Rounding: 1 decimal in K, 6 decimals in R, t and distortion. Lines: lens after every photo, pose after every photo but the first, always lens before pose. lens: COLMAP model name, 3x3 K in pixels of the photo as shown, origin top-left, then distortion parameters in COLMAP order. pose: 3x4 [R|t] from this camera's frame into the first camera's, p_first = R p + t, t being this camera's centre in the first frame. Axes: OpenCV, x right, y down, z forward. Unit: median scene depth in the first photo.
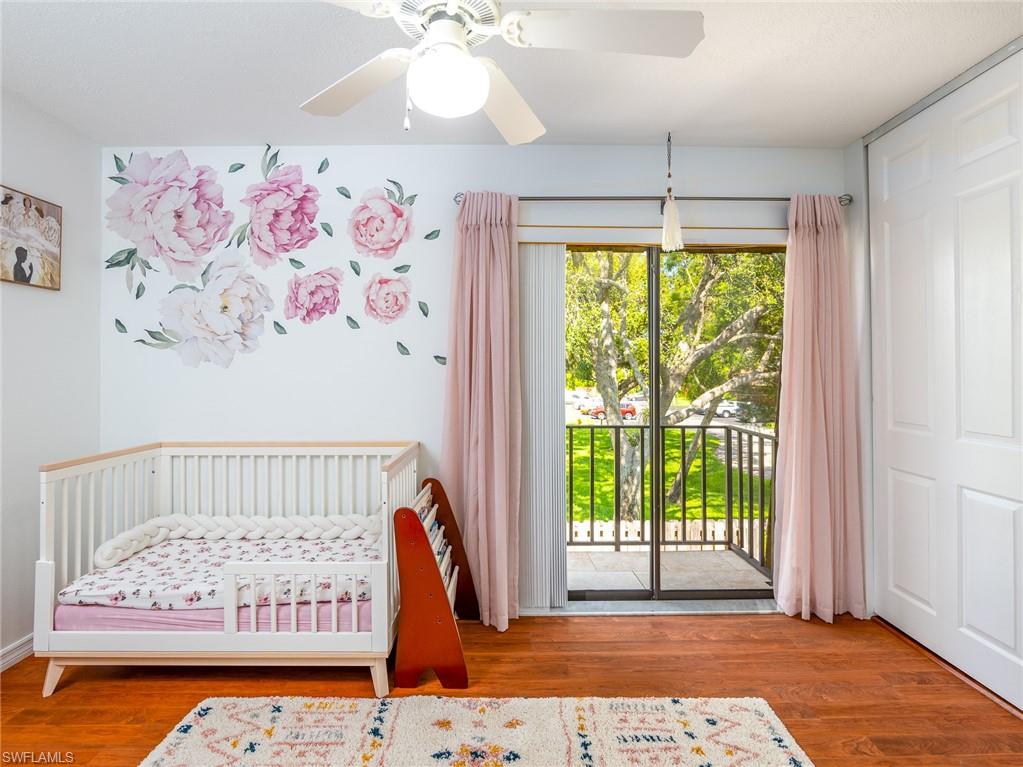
lens RADIAL K [[555.3, 0, 511.3], [0, 555.3, 365.8], [0, 0, 1]] dist [-0.010725, -0.000641]
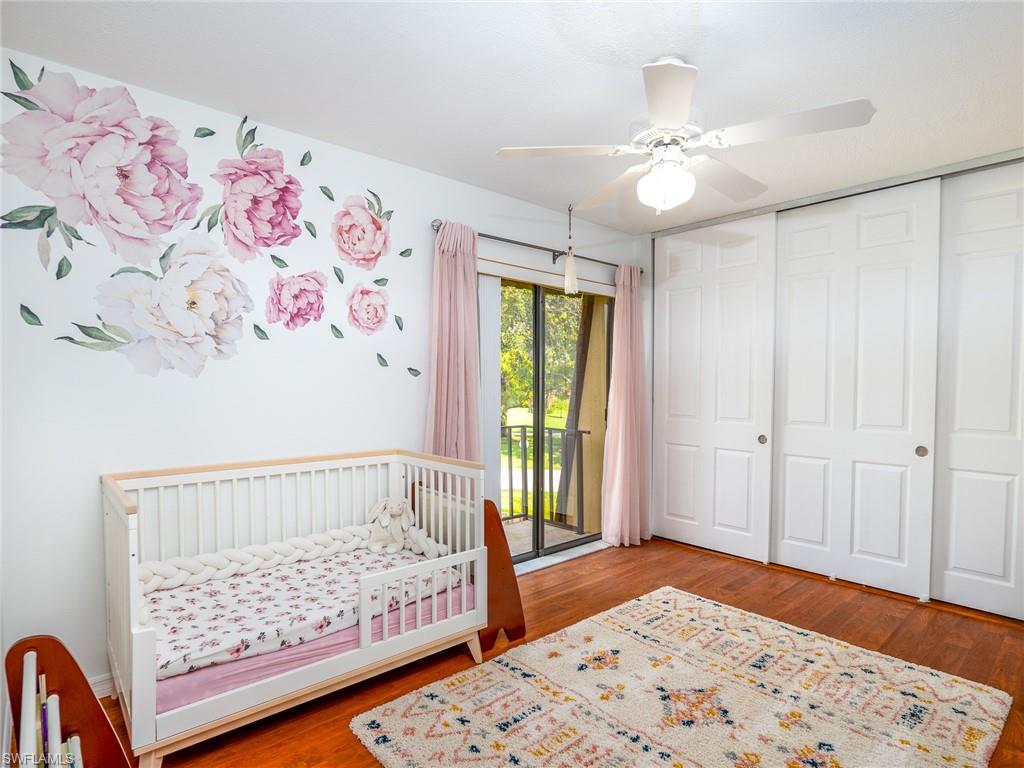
lens RADIAL K [[548.9, 0, 511.9], [0, 548.9, 398.1], [0, 0, 1]] dist [-0.004477, -0.000823]
pose [[0.755274, -0.013576, 0.655269, -0.692329], [-0.011231, 0.999371, 0.033650, 0.002200], [-0.655313, -0.032774, 0.754646, 0.075959]]
